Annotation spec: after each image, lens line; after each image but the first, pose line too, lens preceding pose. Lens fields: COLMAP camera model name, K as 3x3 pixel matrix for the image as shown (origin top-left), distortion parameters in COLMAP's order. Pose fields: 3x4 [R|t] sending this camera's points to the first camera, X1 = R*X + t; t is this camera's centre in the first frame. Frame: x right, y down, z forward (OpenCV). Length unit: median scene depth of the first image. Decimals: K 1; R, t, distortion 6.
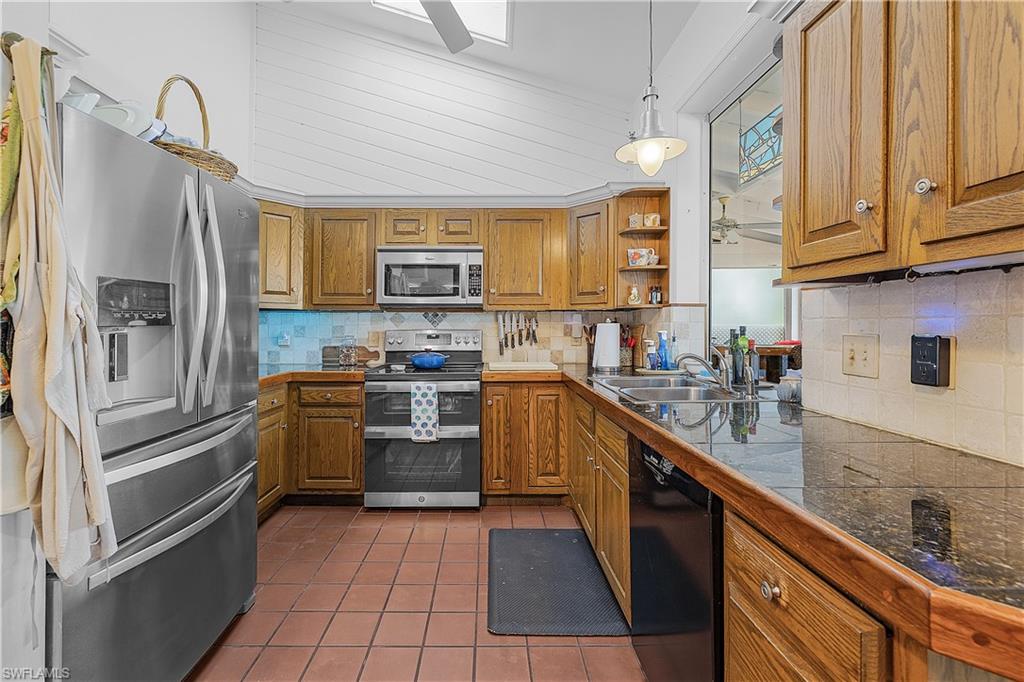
lens RADIAL K [[440.9, 0, 485.0], [0, 440.9, 318.2], [0, 0, 1]] dist [-0.002106, 0.001428]
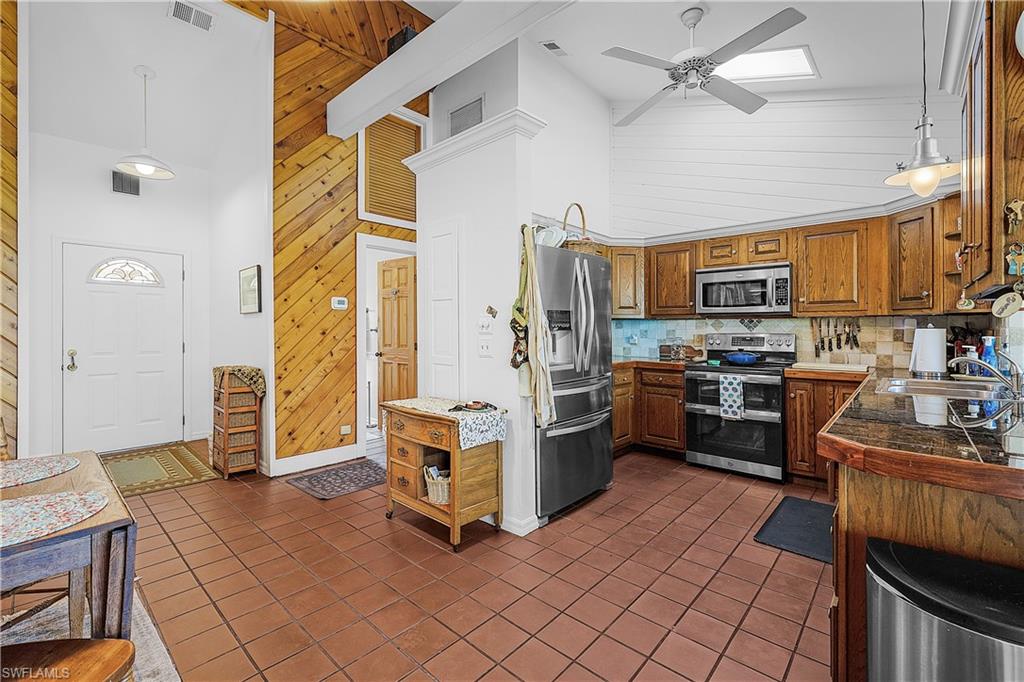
lens RADIAL K [[440.9, 0, 509.6], [0, 440.9, 320.6], [0, 0, 1]] dist [-0.002106, 0.001428]
pose [[0.739946, -0.011670, -0.672565, 0.252941], [0.010607, 0.999928, -0.005680, -0.010897], [0.672583, -0.002931, 0.740016, -0.394221]]
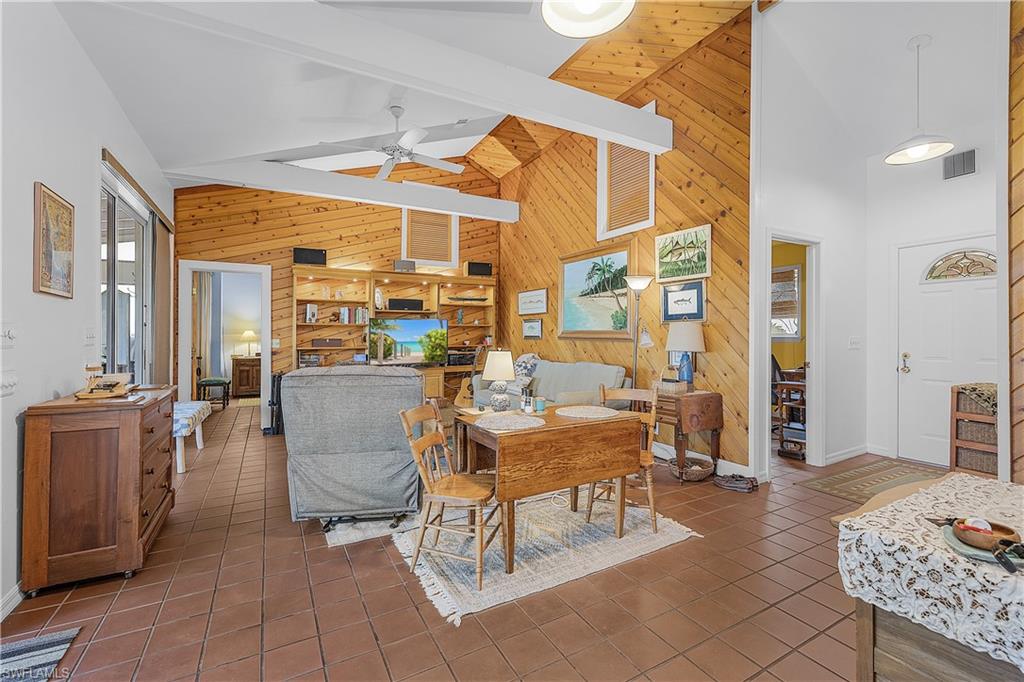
lens RADIAL K [[440.9, 0, 520.5], [0, 440.9, 331.2], [0, 0, 1]] dist [-0.002106, 0.001428]
pose [[-0.864476, 0.000508, -0.502673, 0.056095], [0.015495, 0.999551, -0.025638, 0.008039], [0.502435, -0.029952, -0.864096, 0.354726]]
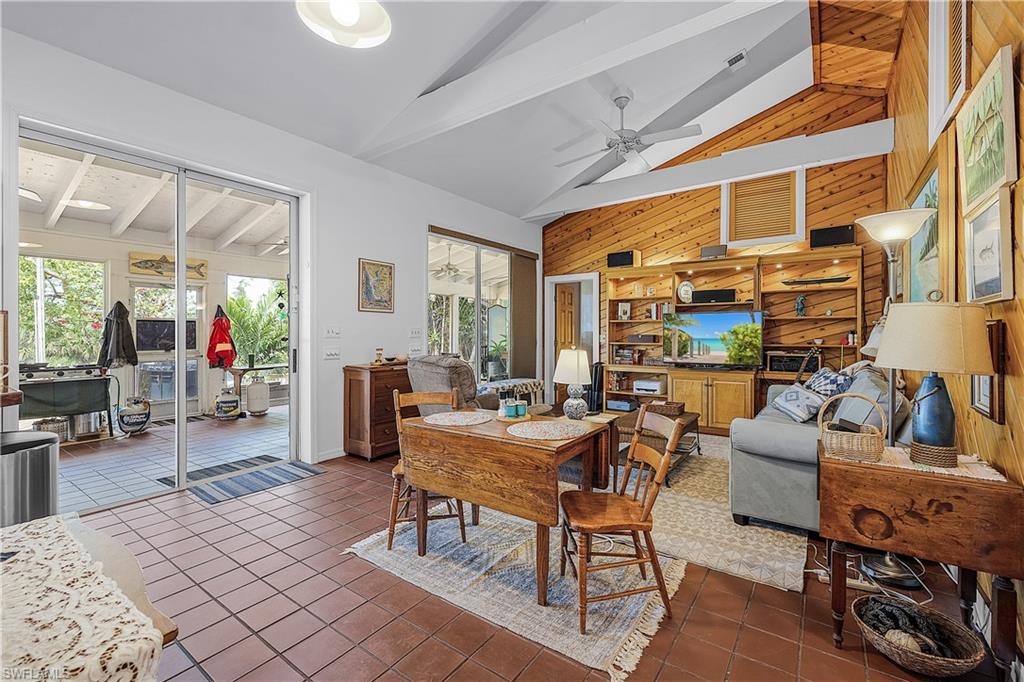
lens RADIAL K [[440.9, 0, 508.9], [0, 440.9, 329.9], [0, 0, 1]] dist [-0.002106, 0.001428]
pose [[-0.814041, 0.007886, 0.580754, -0.953771], [-0.006614, 0.999717, -0.022846, 0.007182], [-0.580769, -0.022439, -0.813759, 0.248885]]
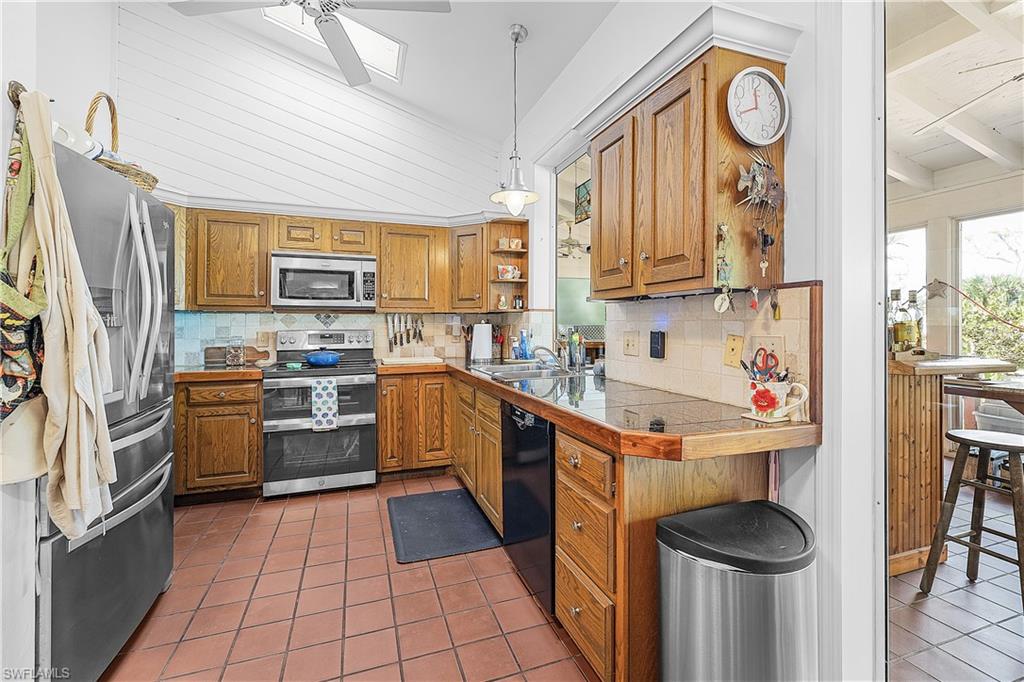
lens RADIAL K [[440.9, 0, 508.5], [0, 440.9, 320.3], [0, 0, 1]] dist [-0.002106, 0.001428]
pose [[0.939801, 0.000944, 0.341721, -0.080440], [-0.002539, 0.999988, 0.004219, -0.004229], [-0.341713, -0.004833, 0.939792, -0.201548]]
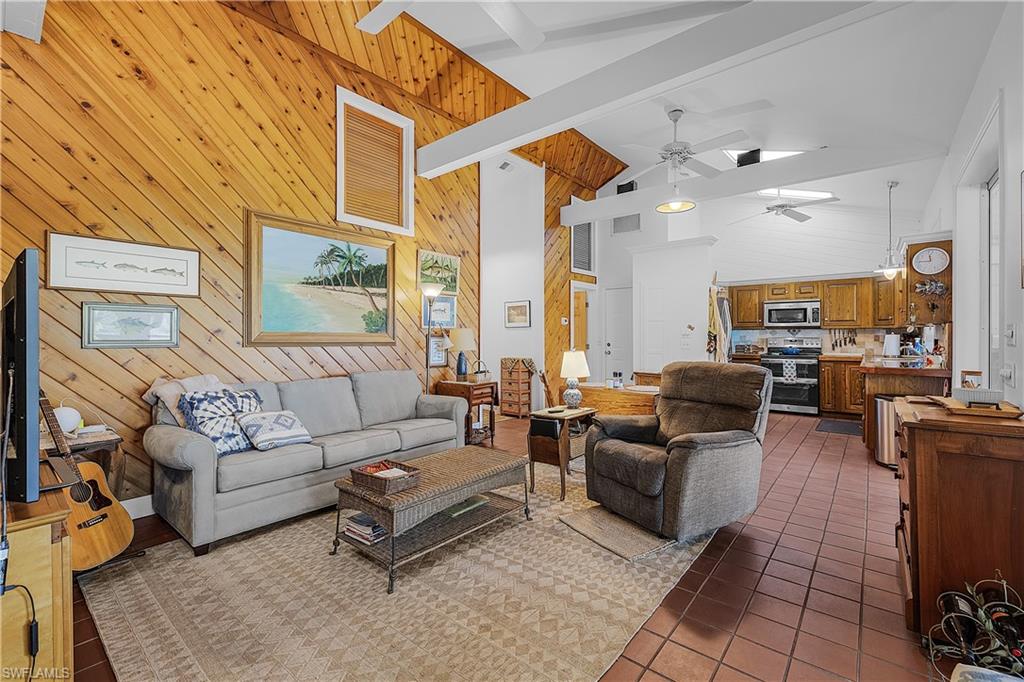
lens RADIAL K [[440.9, 0, 505.9], [0, 440.9, 333.6], [0, 0, 1]] dist [-0.002106, 0.001428]
pose [[0.770404, -0.006195, -0.637526, 0.204375], [0.014861, 0.999856, 0.008243, -0.038762], [0.637383, -0.015825, 0.770385, -1.834219]]
